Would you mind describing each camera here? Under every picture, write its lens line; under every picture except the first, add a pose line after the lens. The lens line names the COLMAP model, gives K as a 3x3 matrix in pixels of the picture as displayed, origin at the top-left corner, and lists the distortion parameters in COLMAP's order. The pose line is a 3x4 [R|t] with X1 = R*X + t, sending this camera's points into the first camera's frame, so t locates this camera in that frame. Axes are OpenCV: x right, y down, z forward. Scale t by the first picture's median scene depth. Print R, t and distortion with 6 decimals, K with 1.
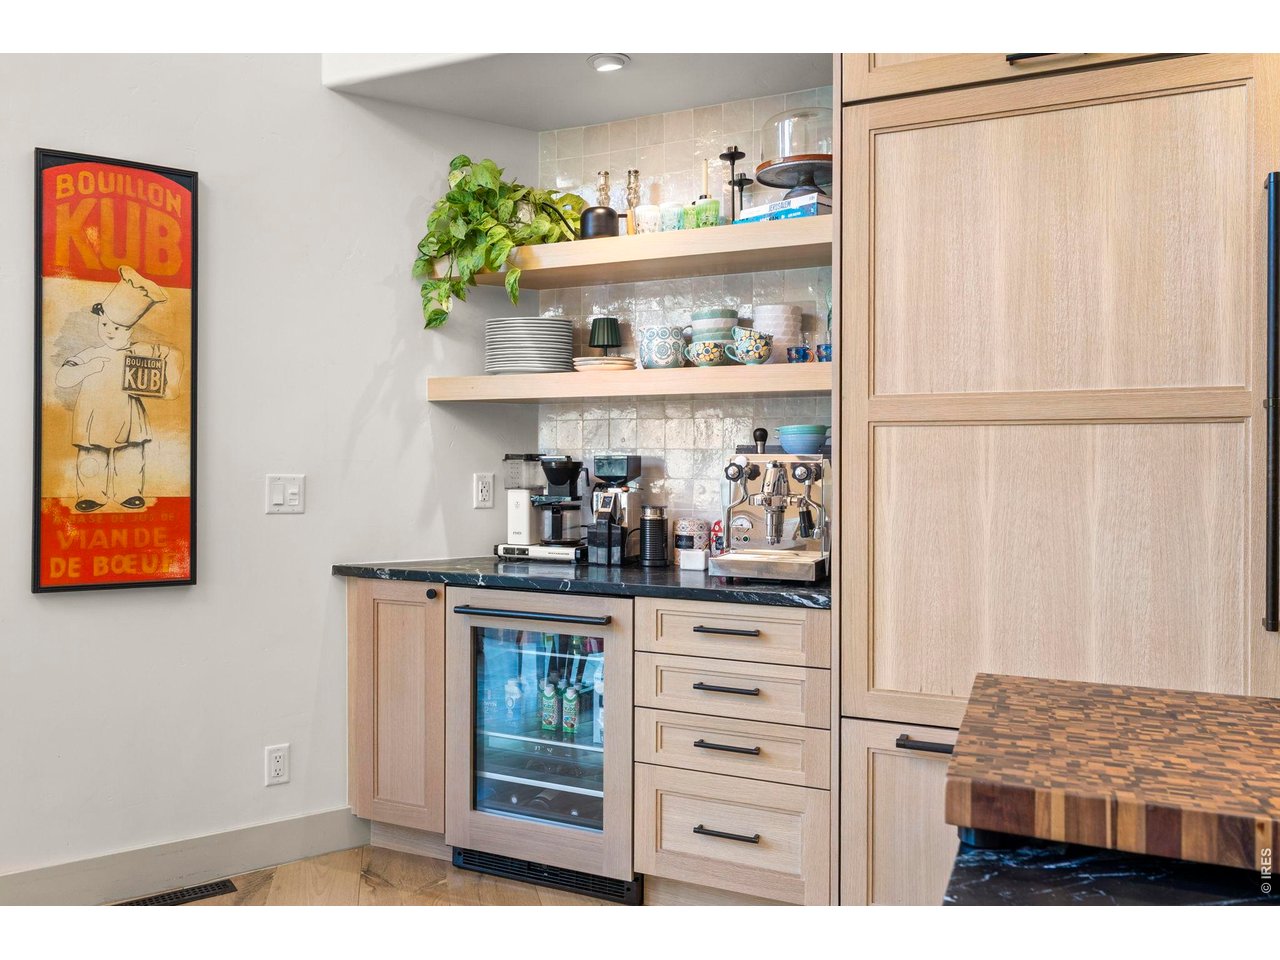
lens RADIAL K [[1019.9, 0, 551.8], [0, 1019.9, 466.7], [0, 0, 1]] dist [0.003052, -0.001152]
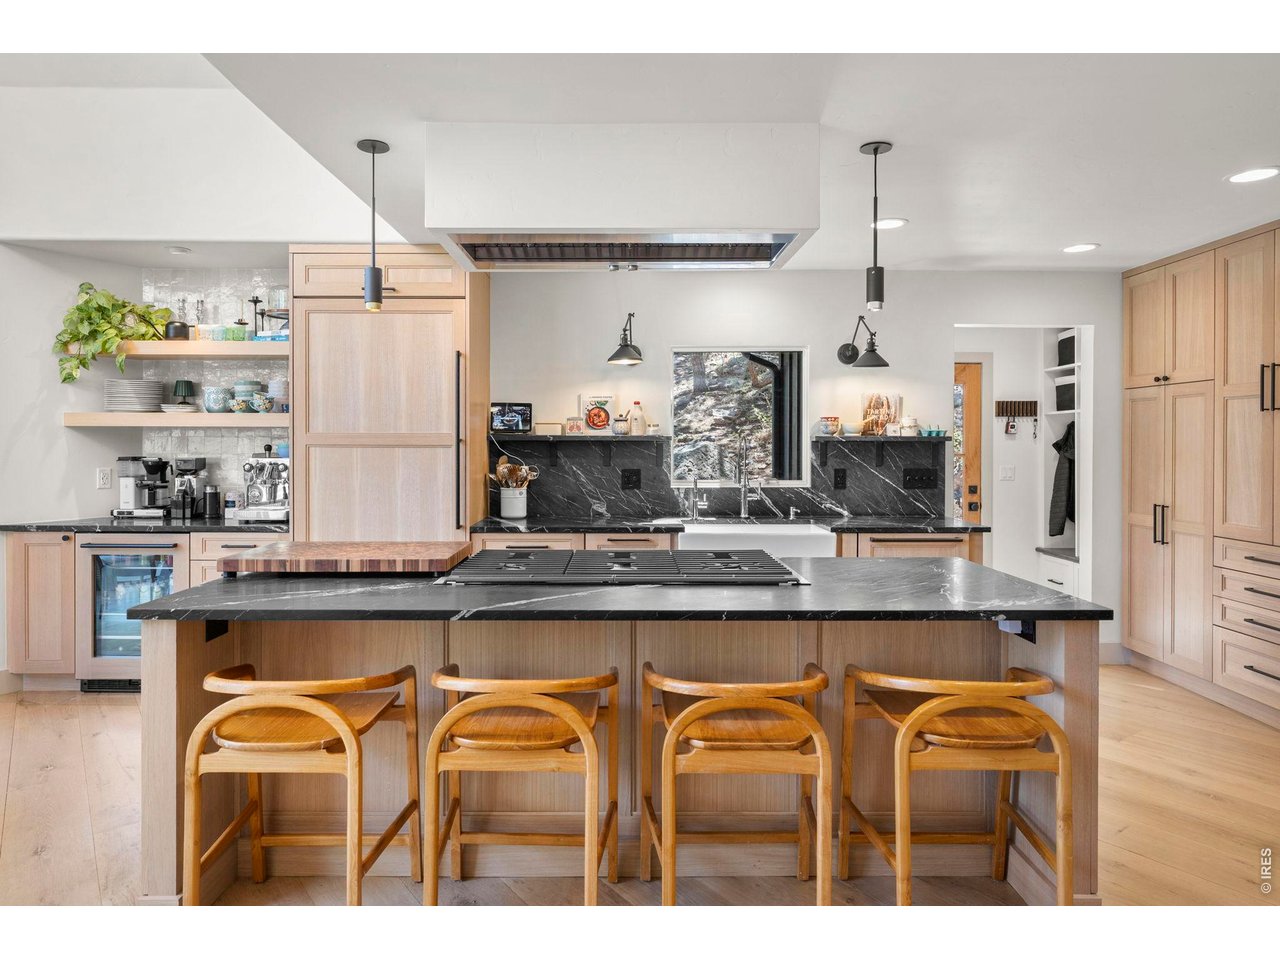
lens RADIAL K [[822.4, 0, 637.8], [0, 822.4, 449.9], [0, 0, 1]] dist [0.002831, 0.000808]
pose [[0.891946, -0.003212, 0.452130, 0.119627], [0.001719, 0.999992, 0.003713, -0.030932], [-0.452138, -0.002535, 0.891944, -0.708018]]
